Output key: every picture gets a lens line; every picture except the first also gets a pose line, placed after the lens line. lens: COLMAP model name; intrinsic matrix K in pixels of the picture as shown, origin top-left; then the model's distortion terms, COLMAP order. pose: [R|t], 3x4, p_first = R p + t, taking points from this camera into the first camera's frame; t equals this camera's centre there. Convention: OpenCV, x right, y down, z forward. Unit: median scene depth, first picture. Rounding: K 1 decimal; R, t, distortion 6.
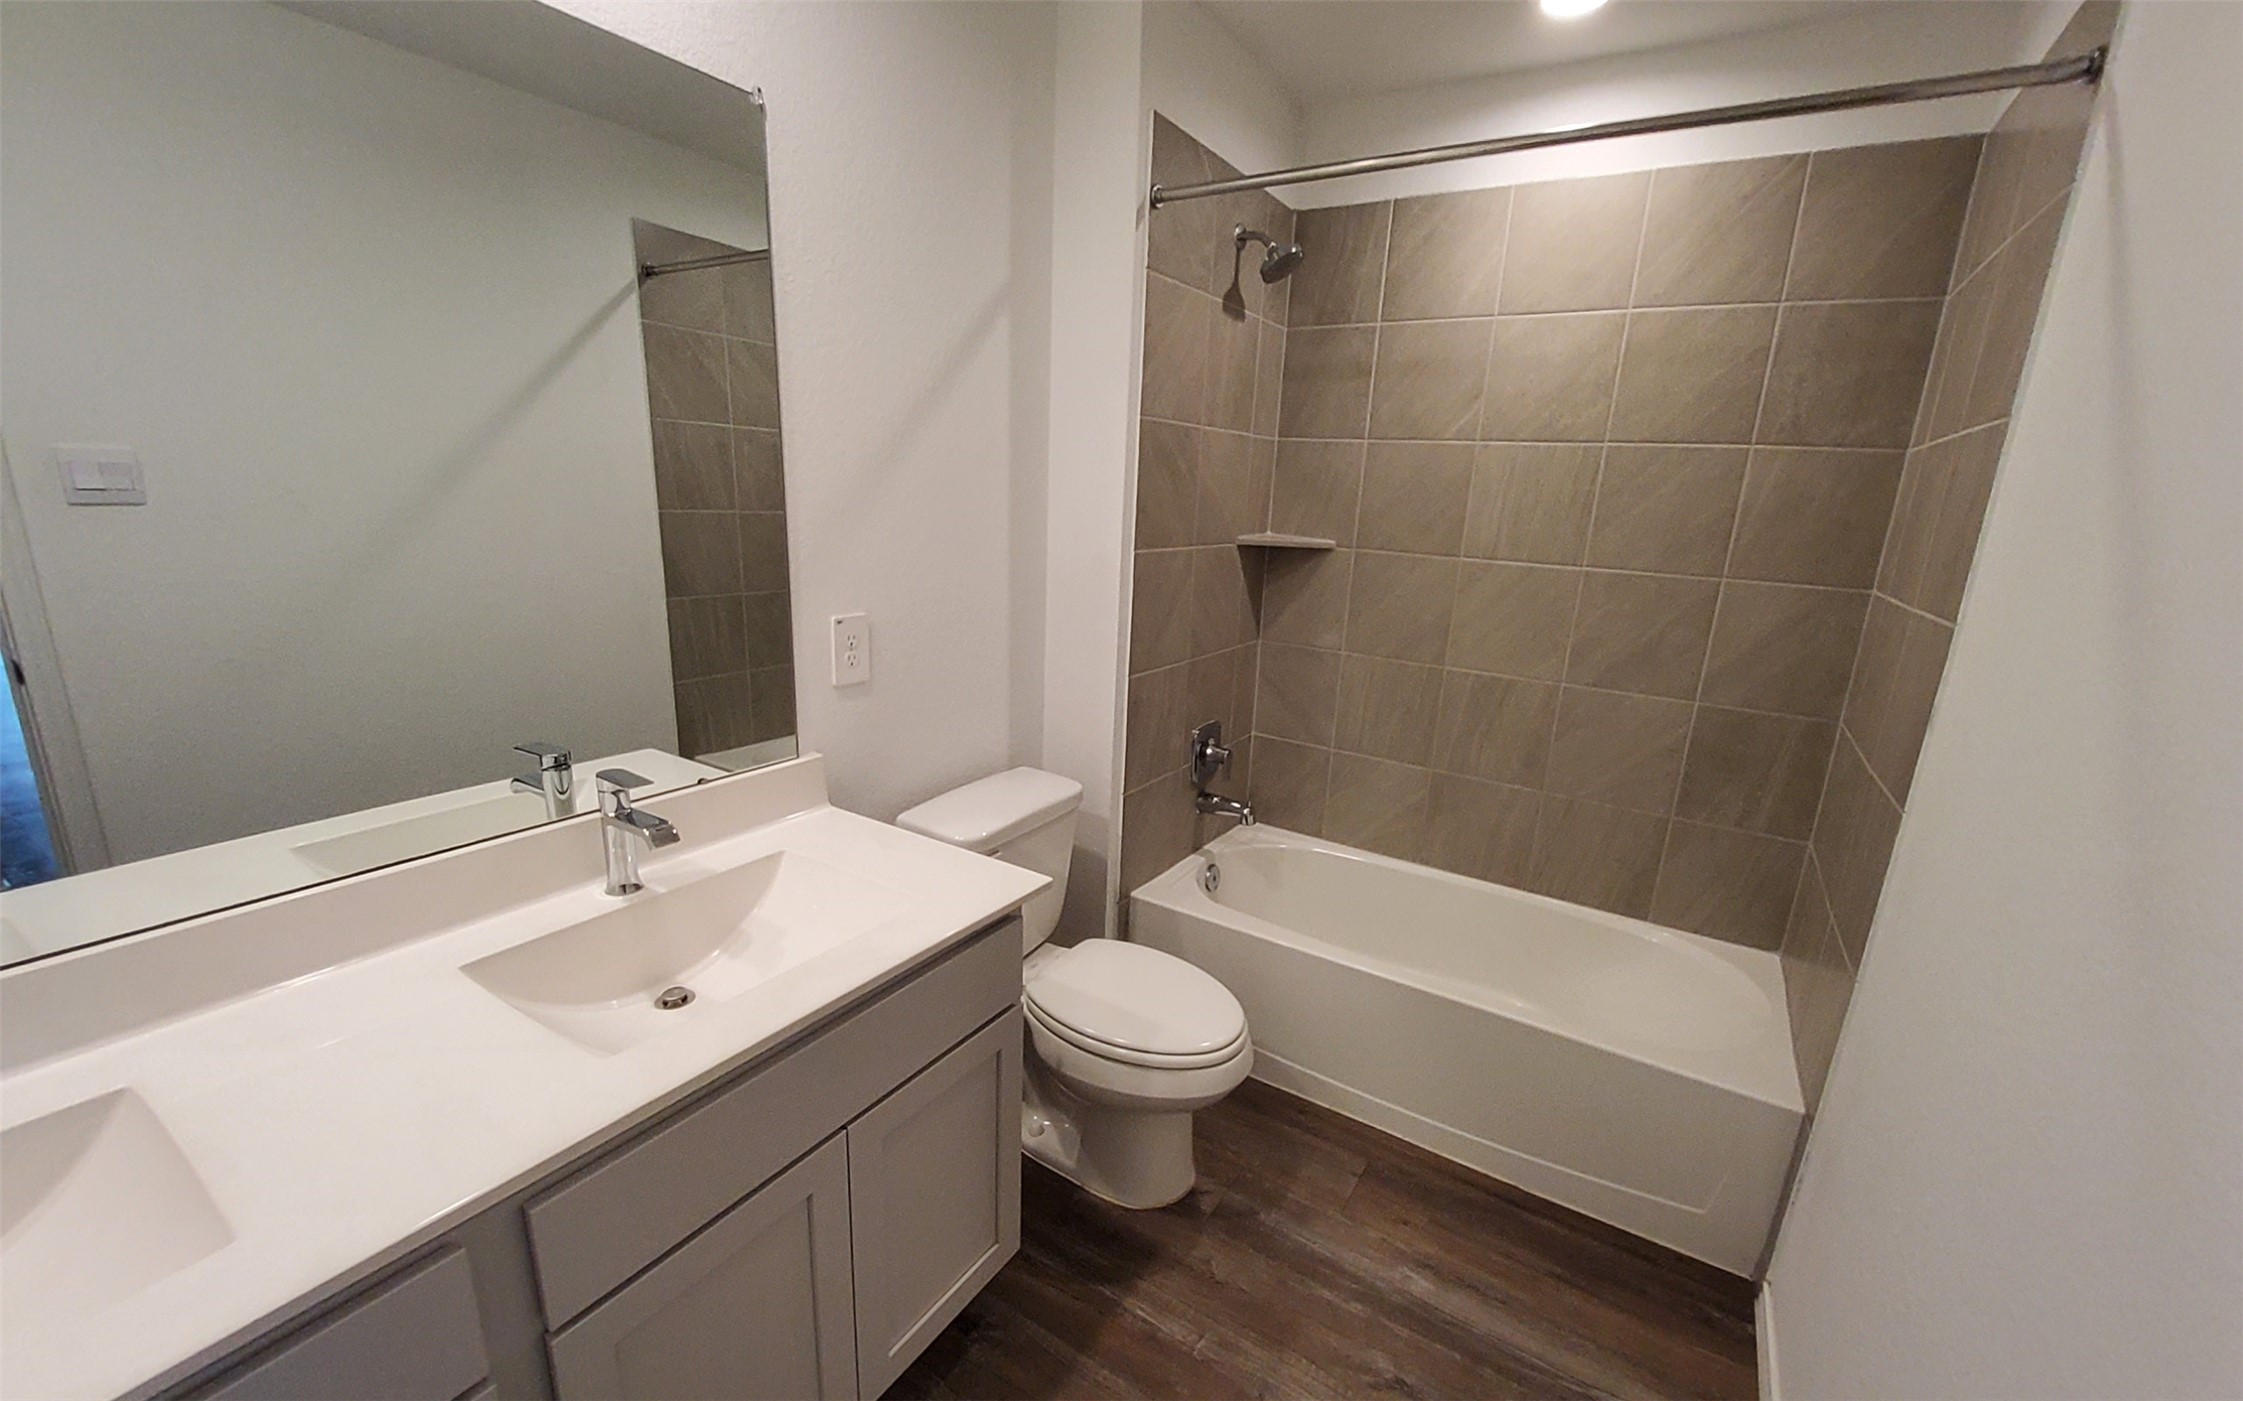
lens RADIAL K [[898.6, 0, 1115.5], [0, 898.6, 731.4], [0, 0, 1]] dist [0.032490, -0.013298]
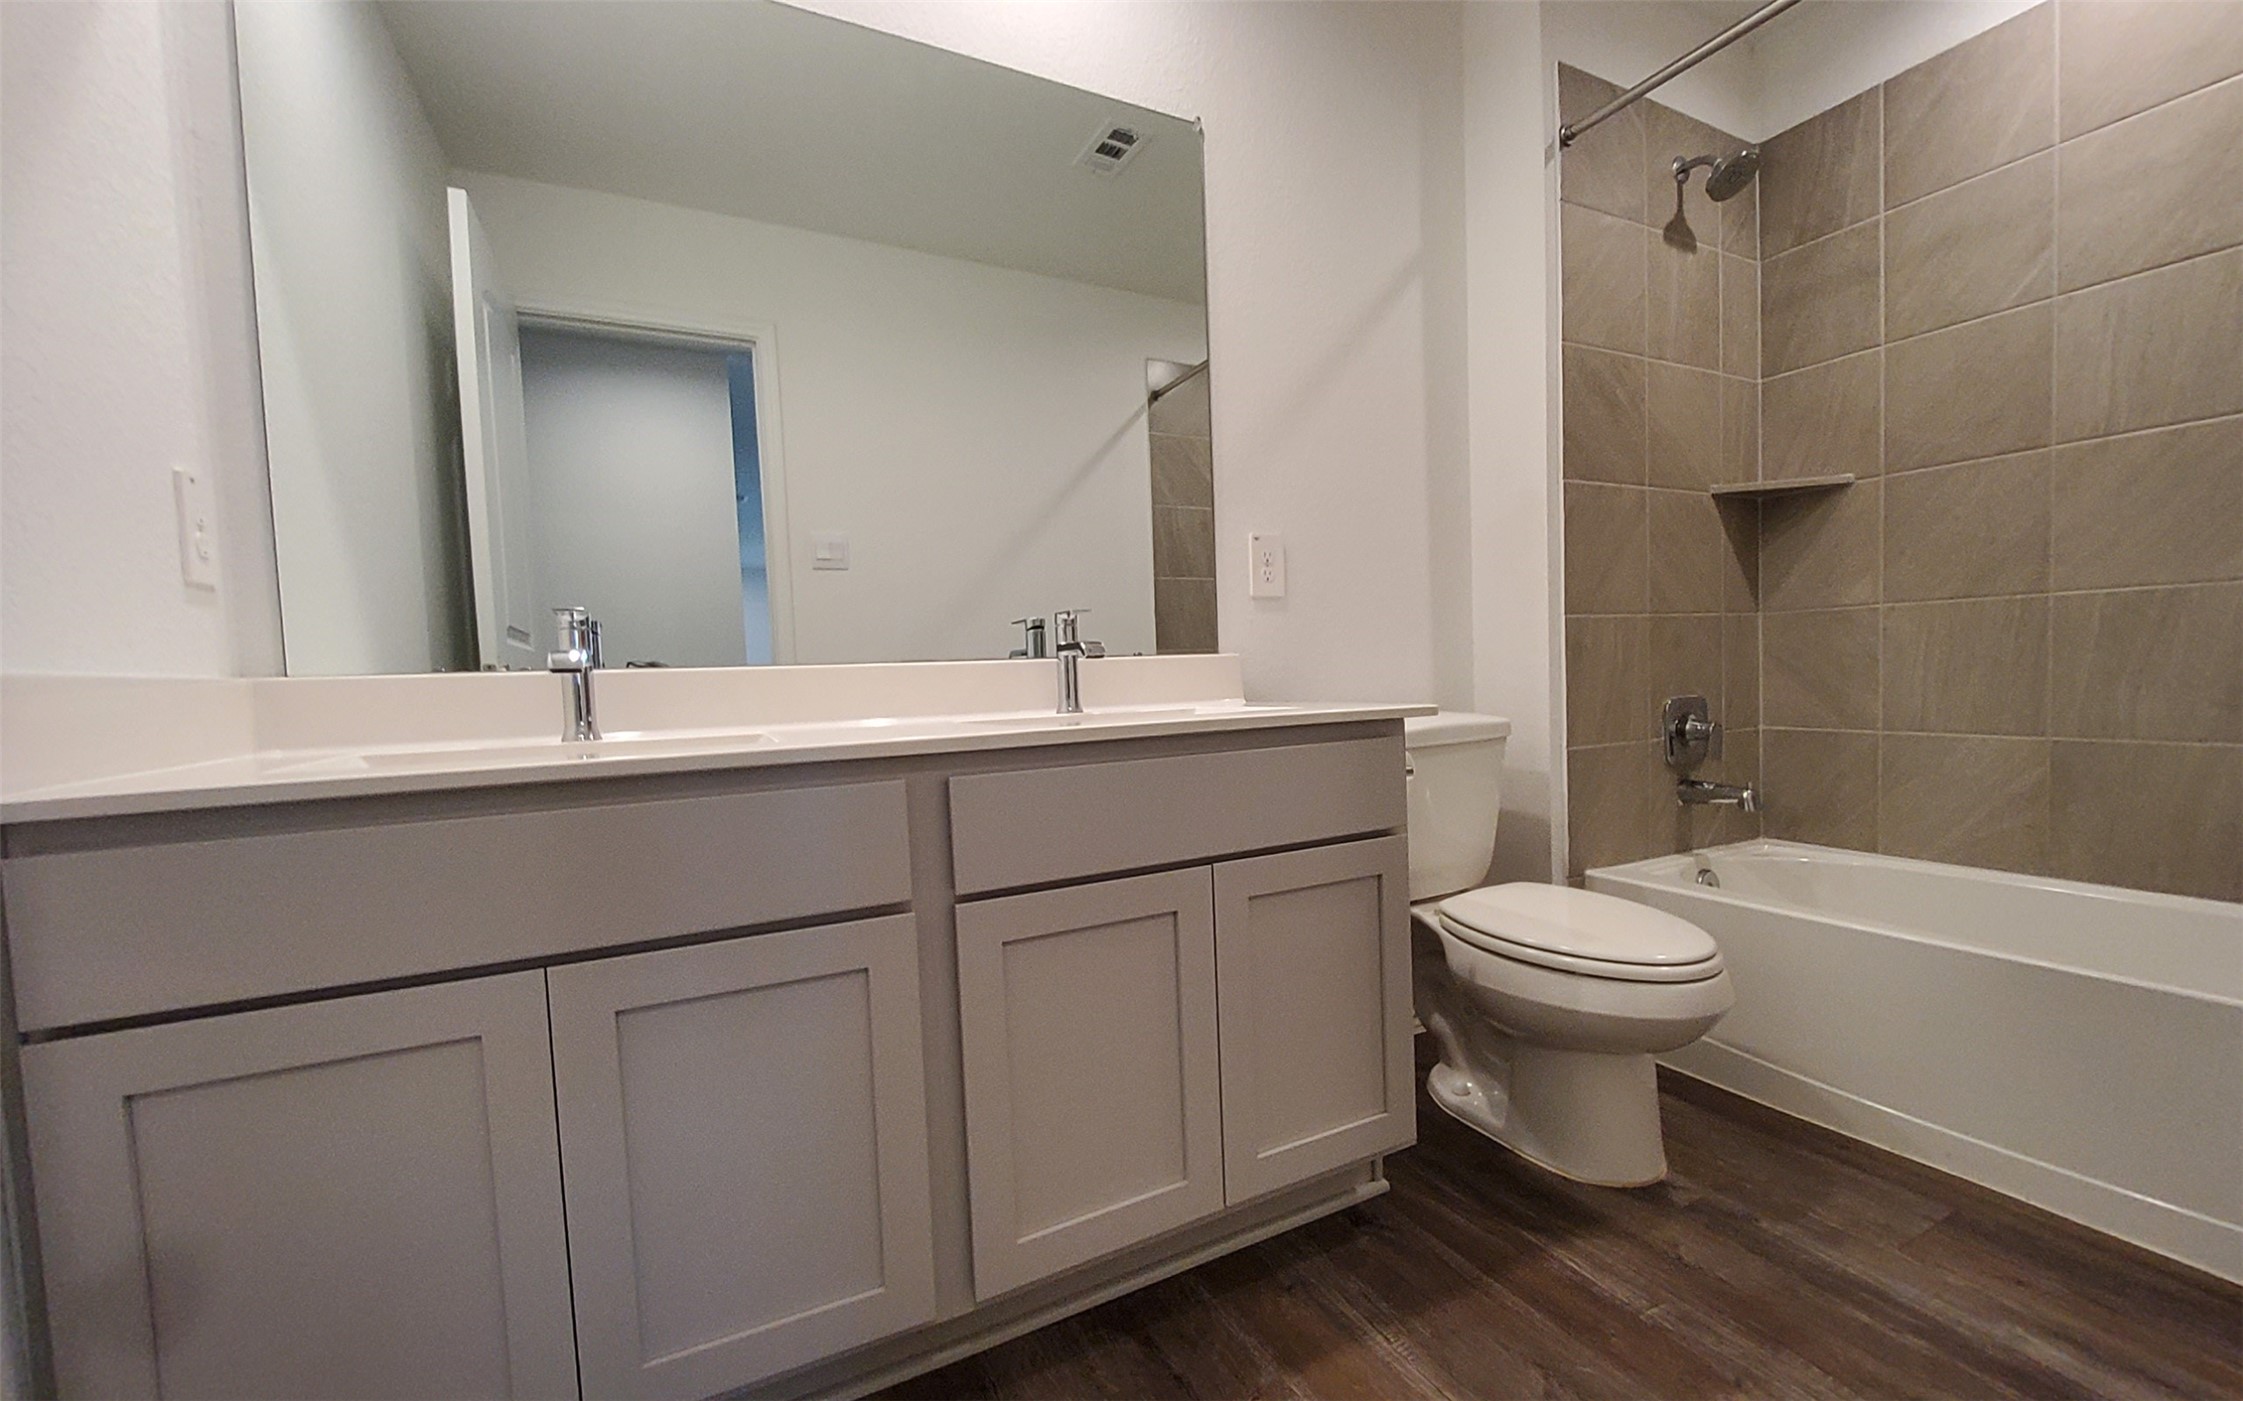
lens RADIAL K [[900.3, 0, 1131.9], [0, 900.3, 727.8], [0, 0, 1]] dist [0.004140, -0.000906]
pose [[0.867049, -0.044825, -0.496202, 0.086158], [-0.059545, 0.979483, -0.192530, 0.271764], [0.494652, 0.196480, 0.846591, 0.013567]]
